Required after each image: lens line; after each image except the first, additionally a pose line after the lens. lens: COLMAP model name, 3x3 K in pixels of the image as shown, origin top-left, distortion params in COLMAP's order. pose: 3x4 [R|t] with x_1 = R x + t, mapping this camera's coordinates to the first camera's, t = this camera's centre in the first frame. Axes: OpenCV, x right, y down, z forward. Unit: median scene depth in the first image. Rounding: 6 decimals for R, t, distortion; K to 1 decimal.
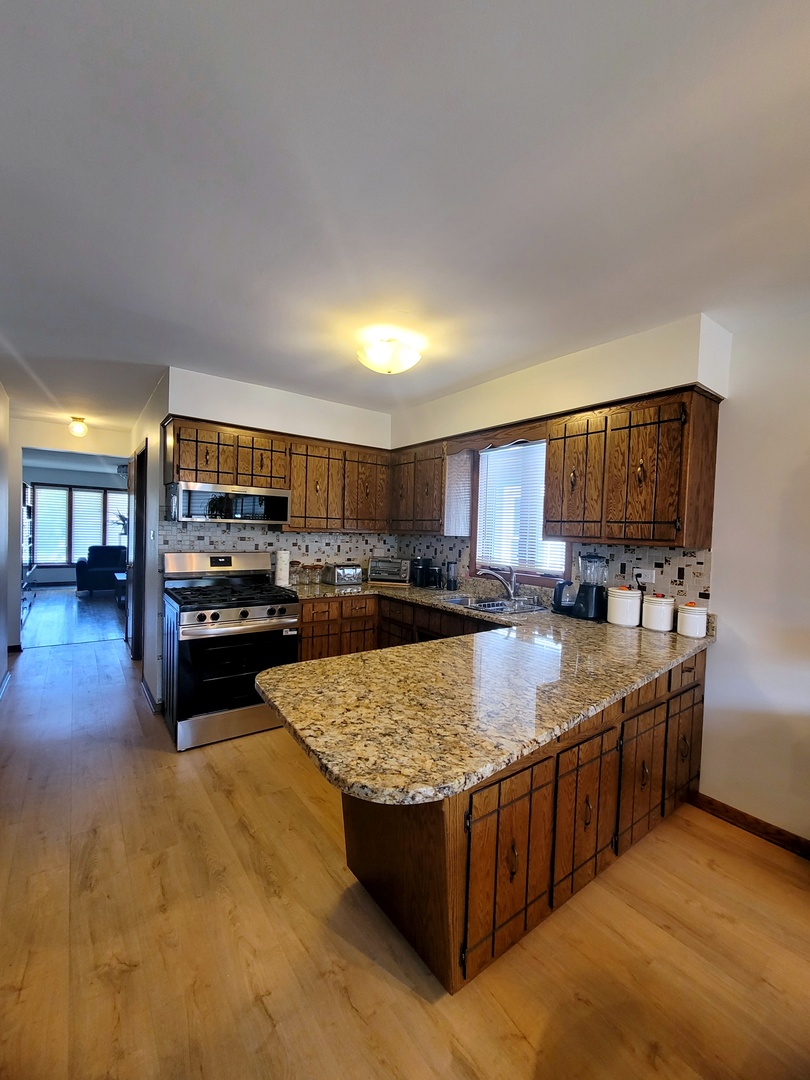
lens RADIAL K [[443.4, 0, 402.1], [0, 443.4, 539.7], [0, 0, 1]] dist [-0.002025, 0.000588]
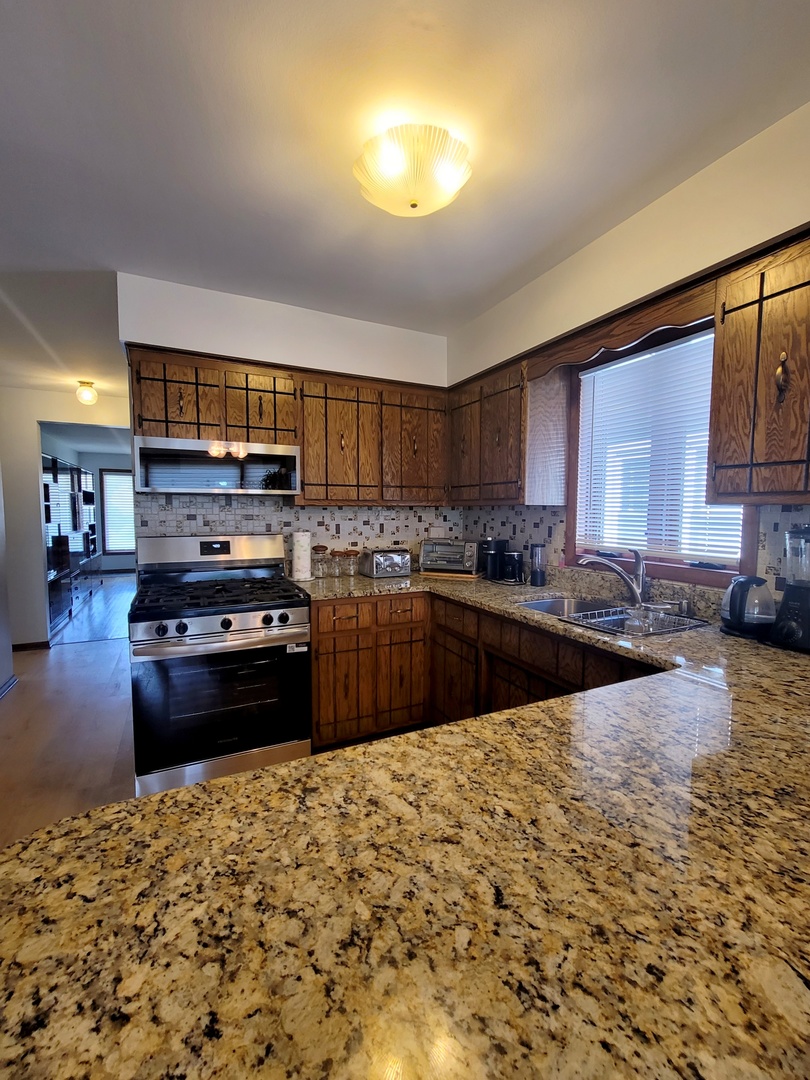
lens RADIAL K [[443.4, 0, 408.1], [0, 443.4, 540.7], [0, 0, 1]] dist [-0.002025, 0.000588]
pose [[0.983544, -0.014760, -0.180067, 0.044616], [0.022484, 0.998909, 0.040933, 0.014546], [0.179267, -0.044308, 0.982802, 0.340317]]
